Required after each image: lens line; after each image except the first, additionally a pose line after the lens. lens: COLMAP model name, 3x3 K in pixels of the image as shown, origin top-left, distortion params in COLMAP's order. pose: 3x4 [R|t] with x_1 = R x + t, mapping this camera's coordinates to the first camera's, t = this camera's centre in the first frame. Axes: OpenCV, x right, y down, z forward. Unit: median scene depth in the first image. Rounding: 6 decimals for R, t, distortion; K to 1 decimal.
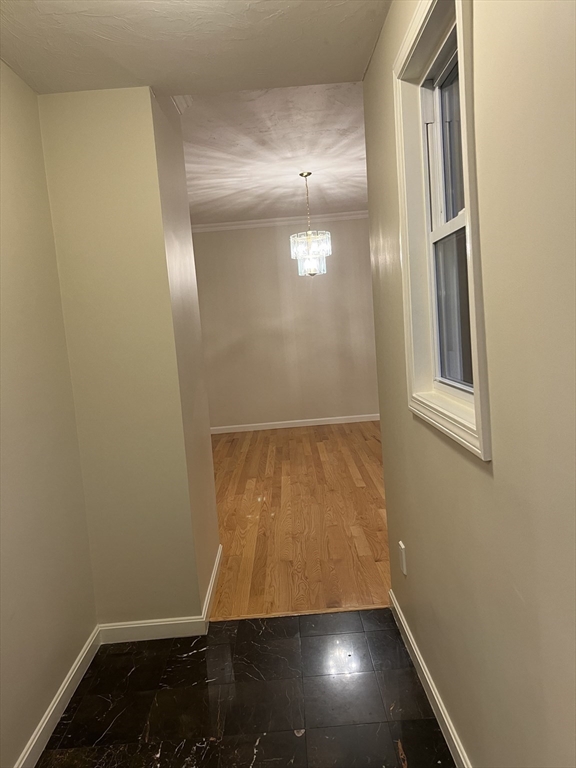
lens RADIAL K [[579.8, 0, 288.0], [0, 579.8, 384.0], [0, 0, 1]] dist [0.050924, -0.006006]
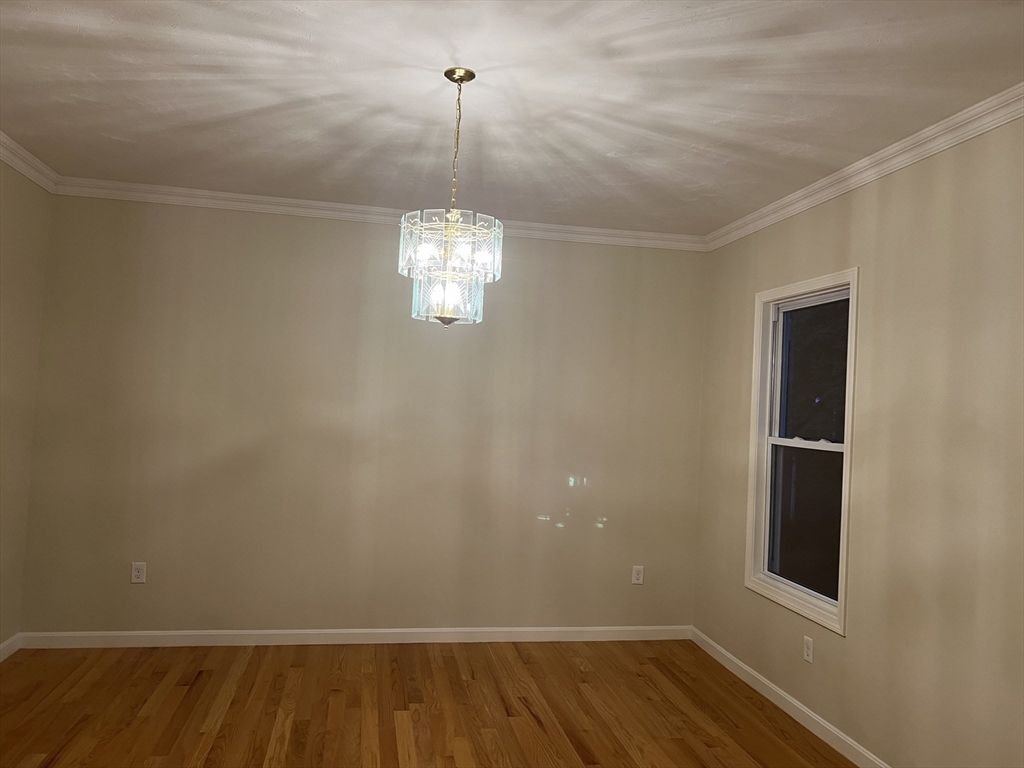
lens RADIAL K [[773.1, 0, 512.0], [0, 773.1, 384.0], [0, 0, 1]] dist [0.050924, -0.006006]
pose [[0.974177, 0.134875, 0.181072, -0.003018], [-0.109316, 0.983460, -0.144420, -0.065739], [-0.197556, 0.120896, 0.972808, 0.419904]]
